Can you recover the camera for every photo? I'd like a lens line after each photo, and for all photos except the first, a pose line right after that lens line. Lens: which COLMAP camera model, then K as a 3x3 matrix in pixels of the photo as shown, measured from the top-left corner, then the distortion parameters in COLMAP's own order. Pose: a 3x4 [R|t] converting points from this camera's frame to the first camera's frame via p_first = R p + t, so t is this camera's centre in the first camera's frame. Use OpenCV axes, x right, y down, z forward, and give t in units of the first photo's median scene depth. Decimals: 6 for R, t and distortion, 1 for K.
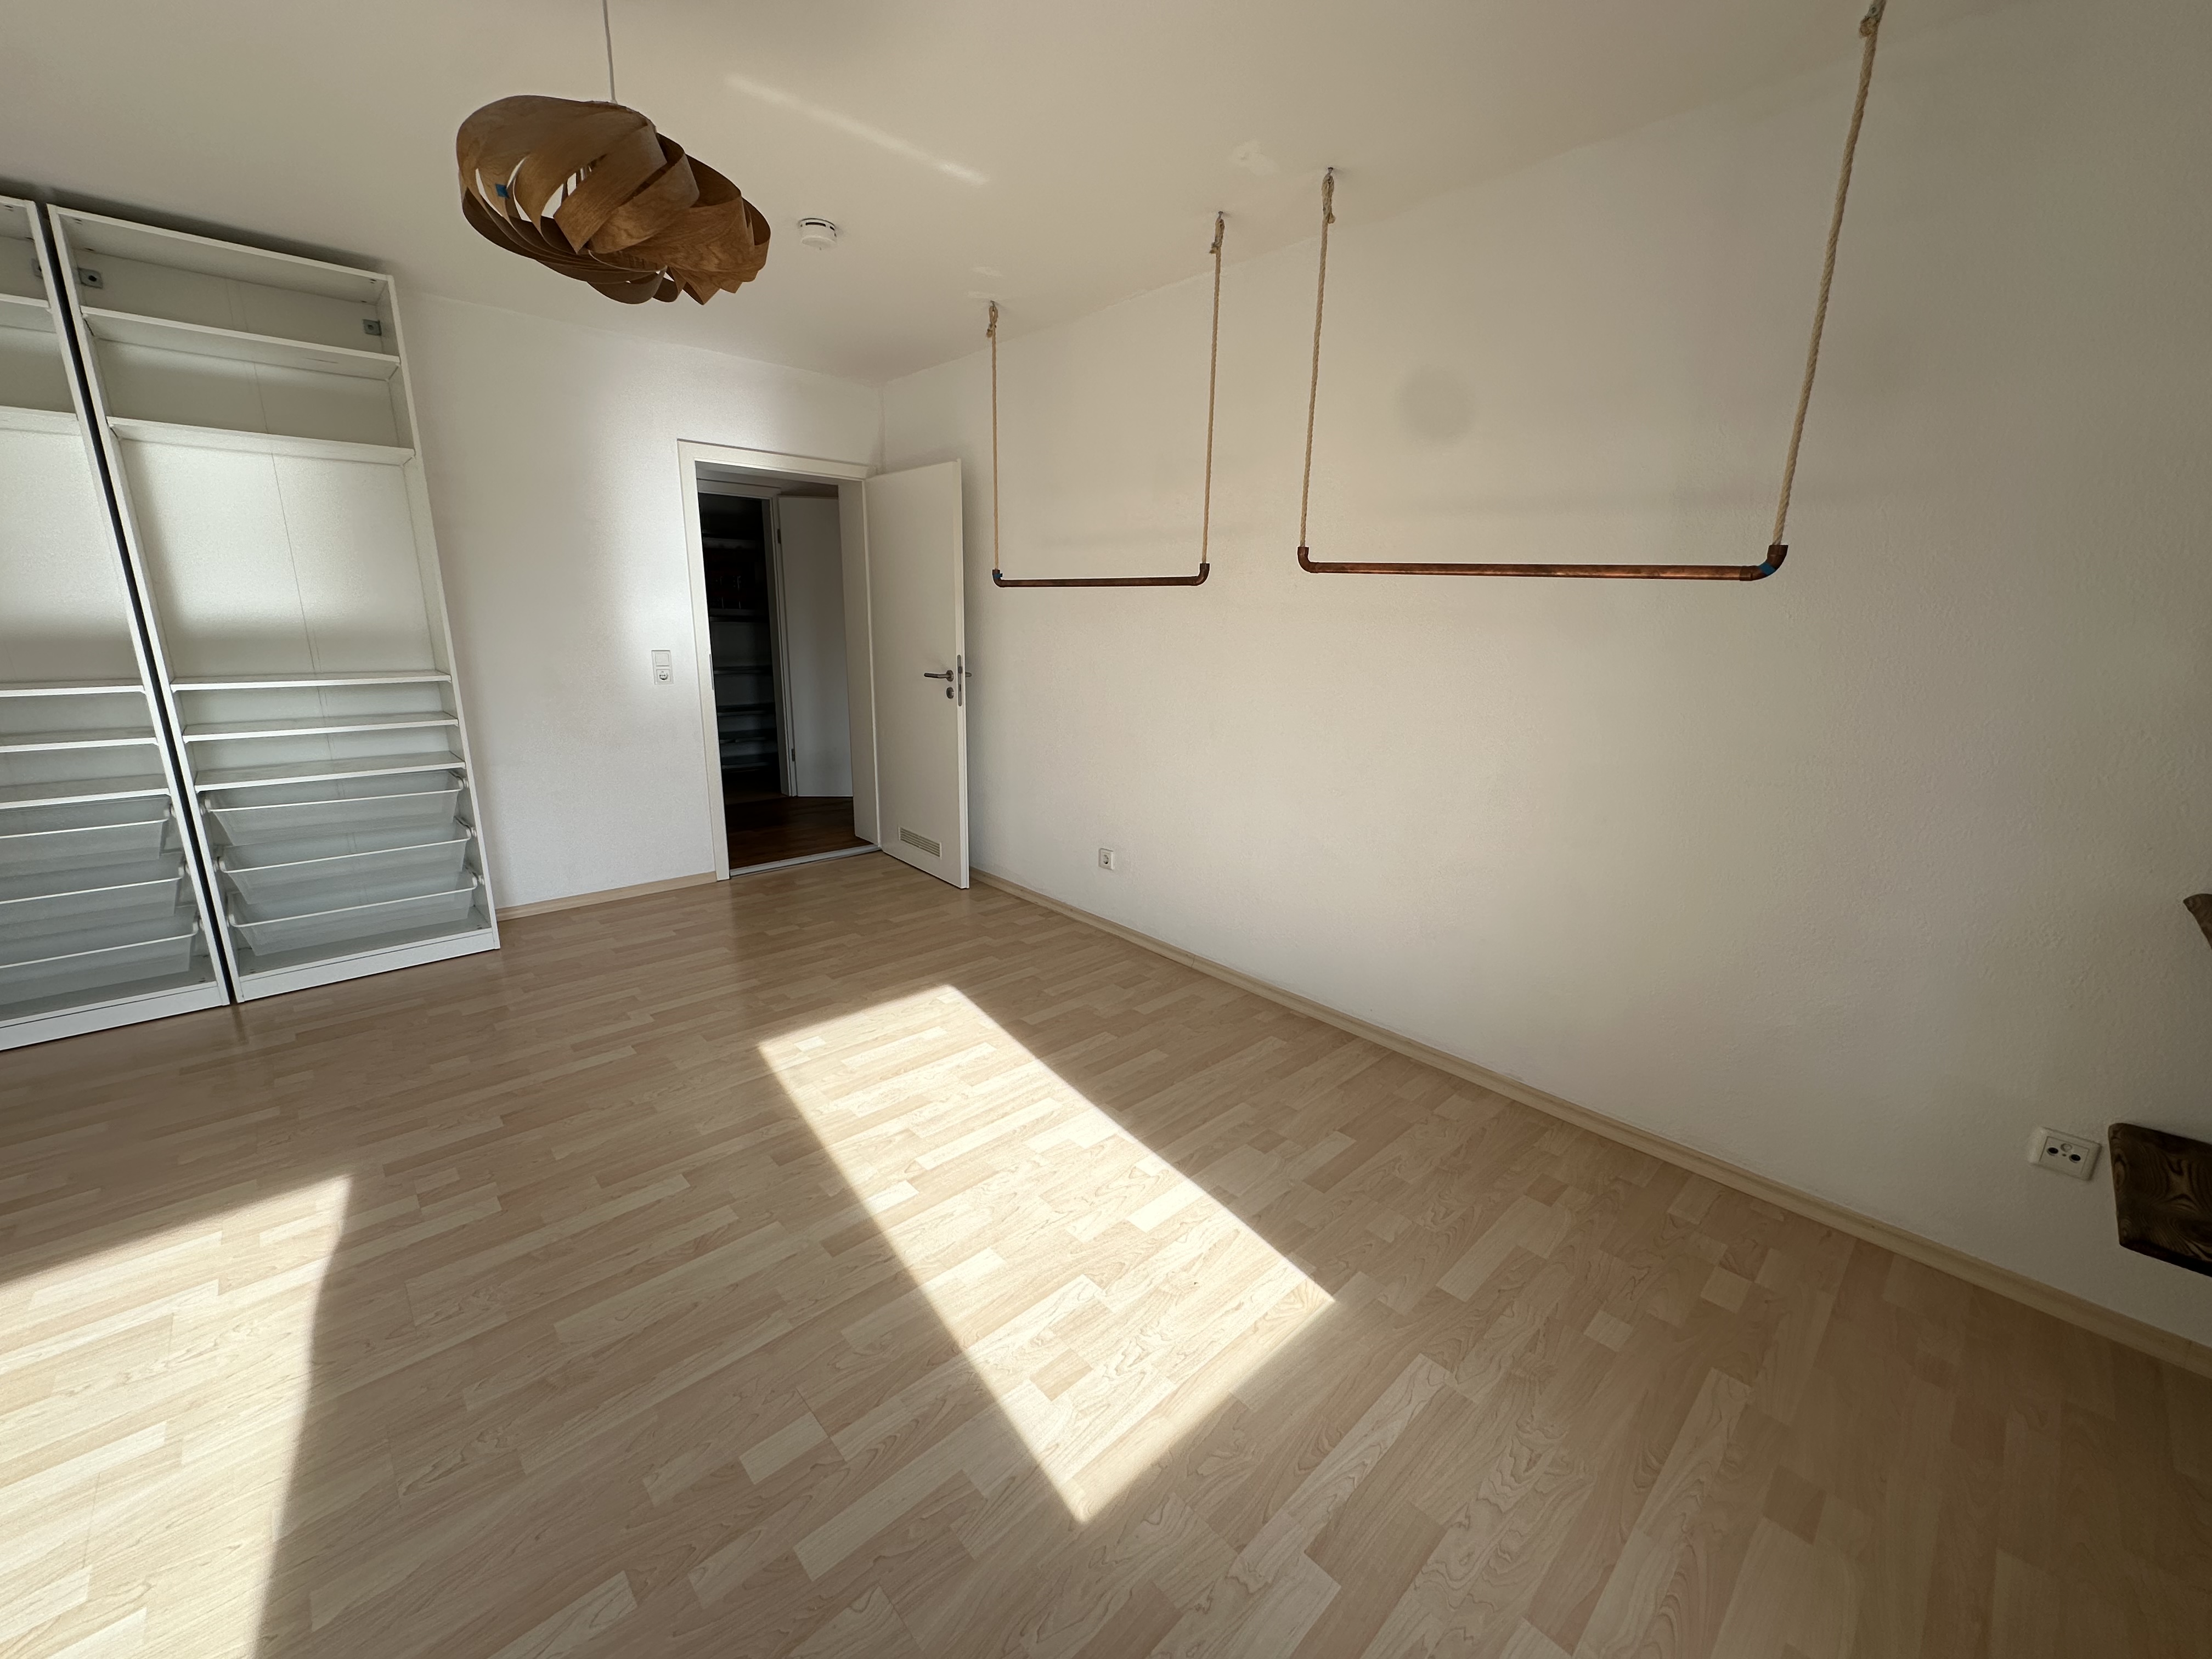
lens RADIAL K [[886.5, 0, 1109.7], [0, 886.5, 829.9], [0, 0, 1]] dist [-0.001244, -0.000397]
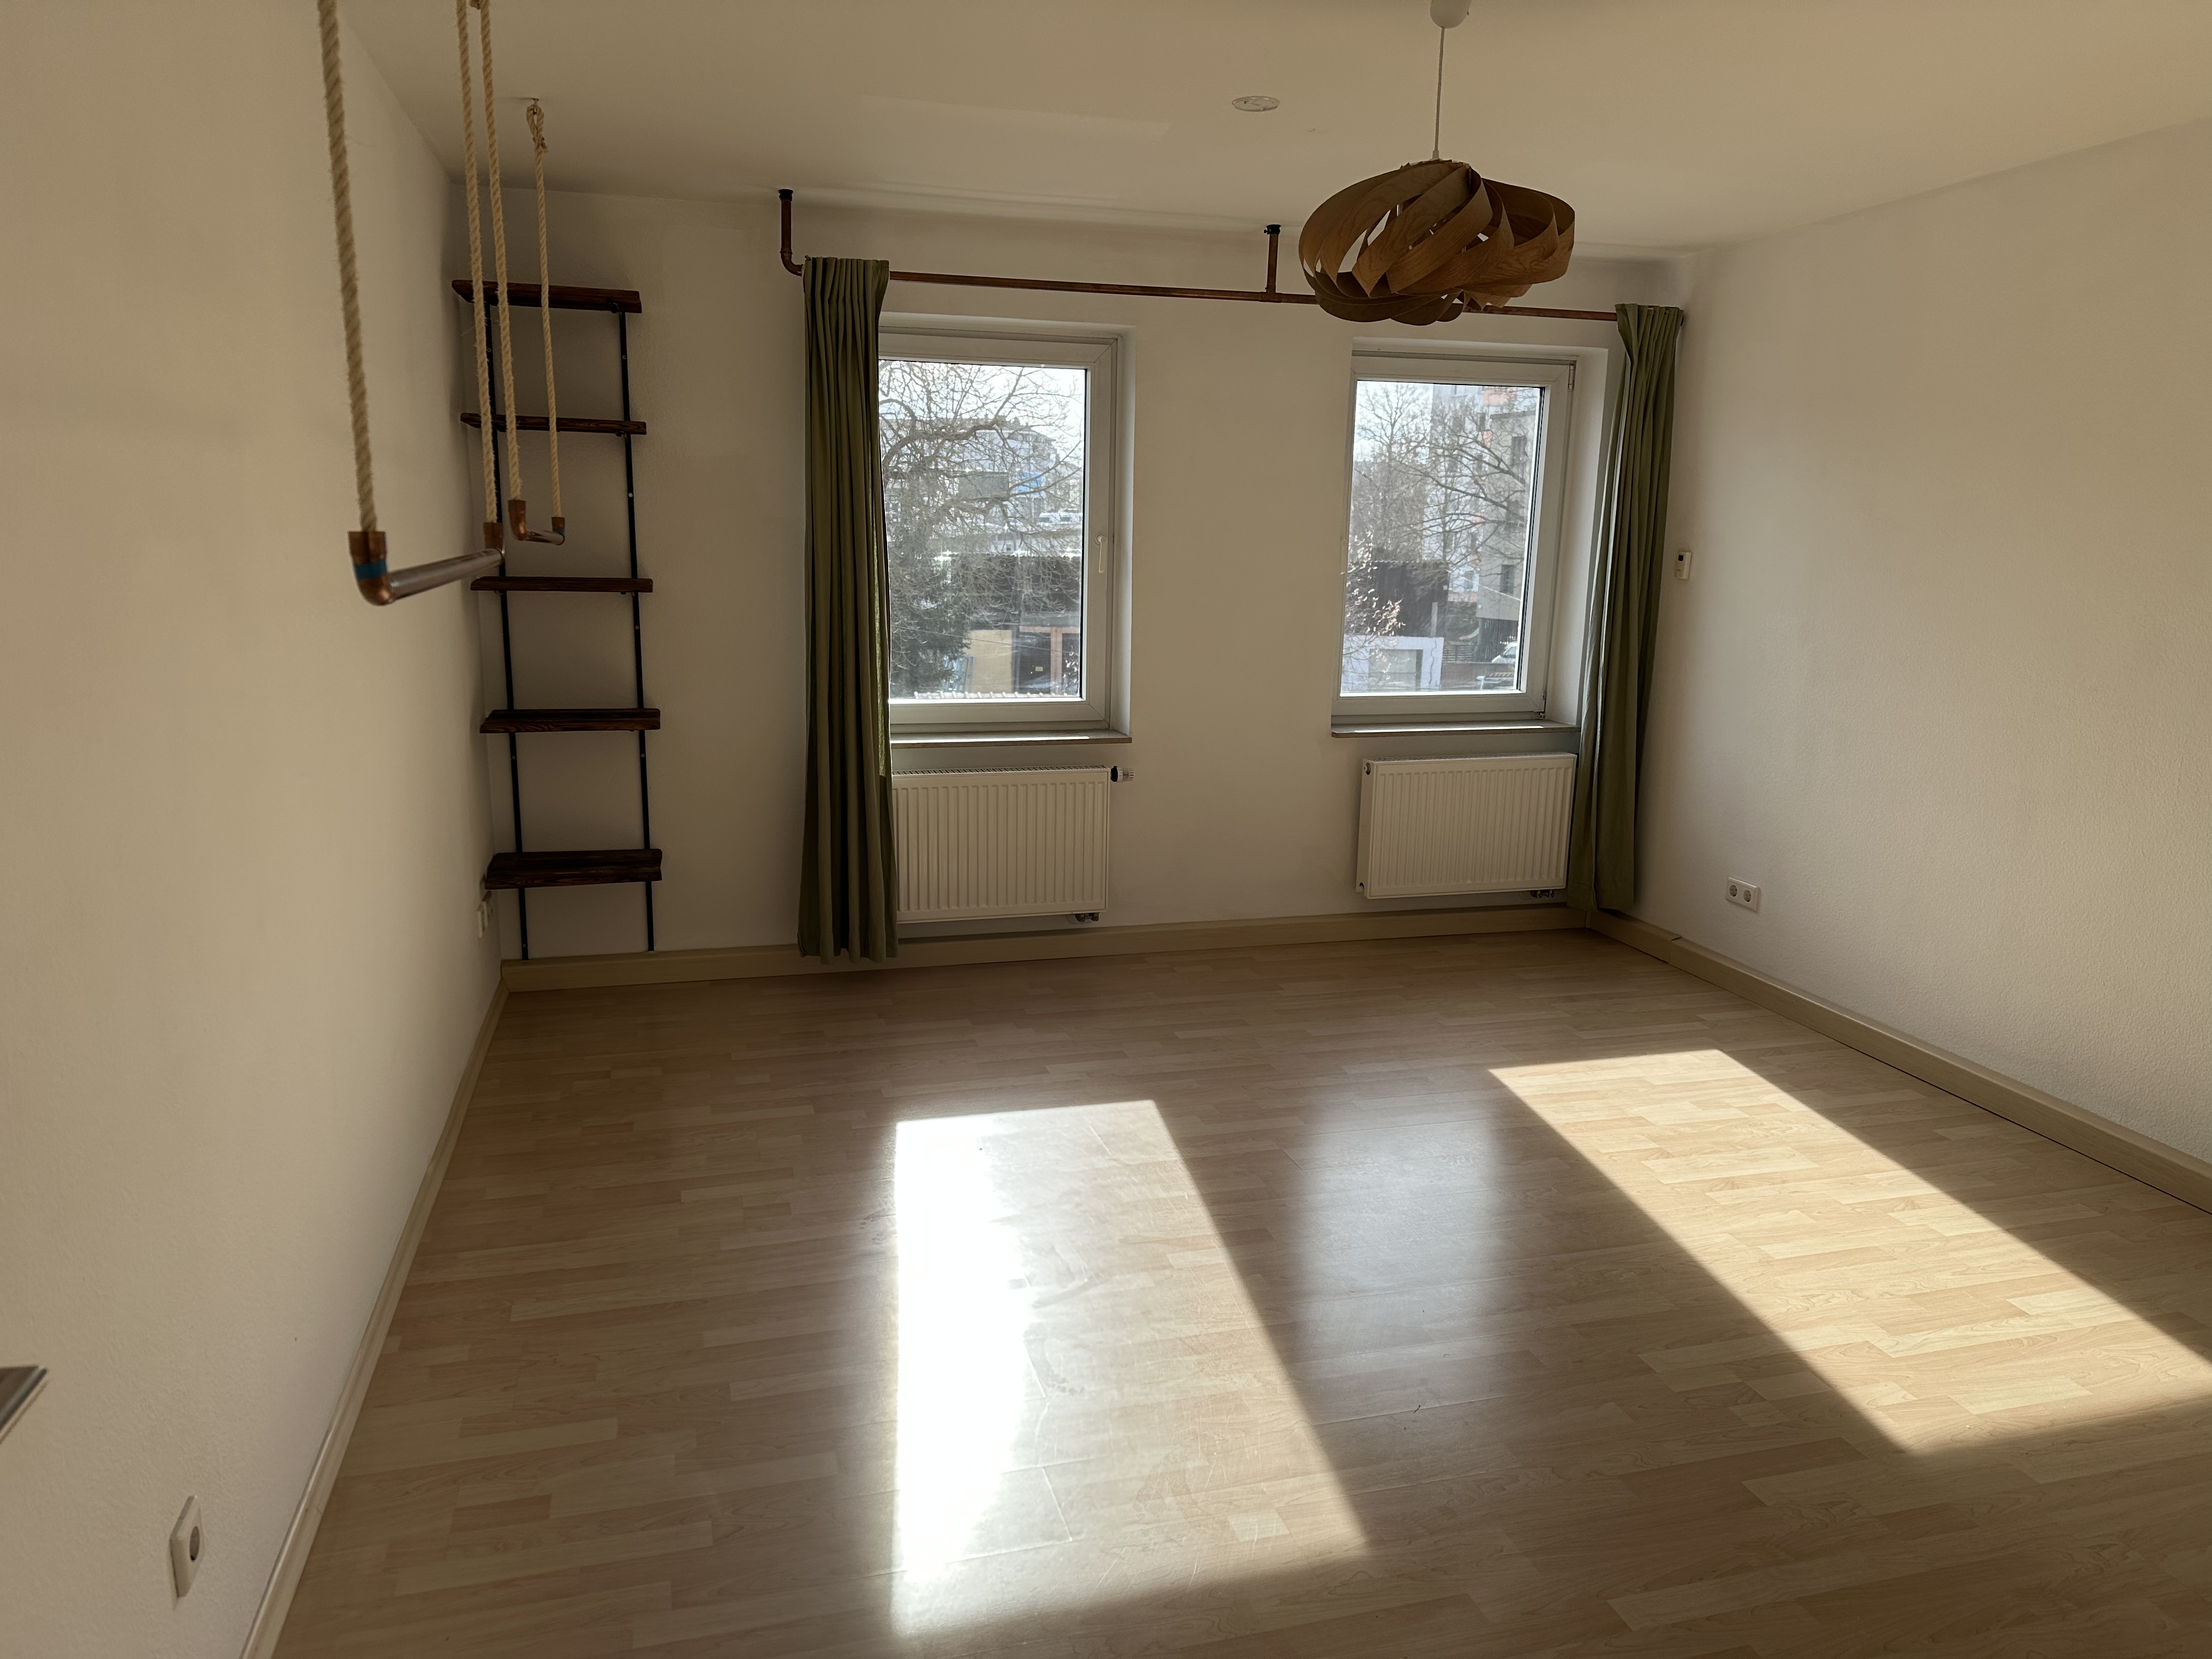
lens RADIAL K [[1561.1, 0, 1106.0], [0, 1561.1, 832.5], [0, 0, 1]] dist [-0.000208, -0.004768]
pose [[-0.890264, -0.123551, 0.438366, -0.816448], [0.075633, 0.909032, 0.409805, -0.636805], [-0.449121, 0.397990, -0.799934, 2.167651]]
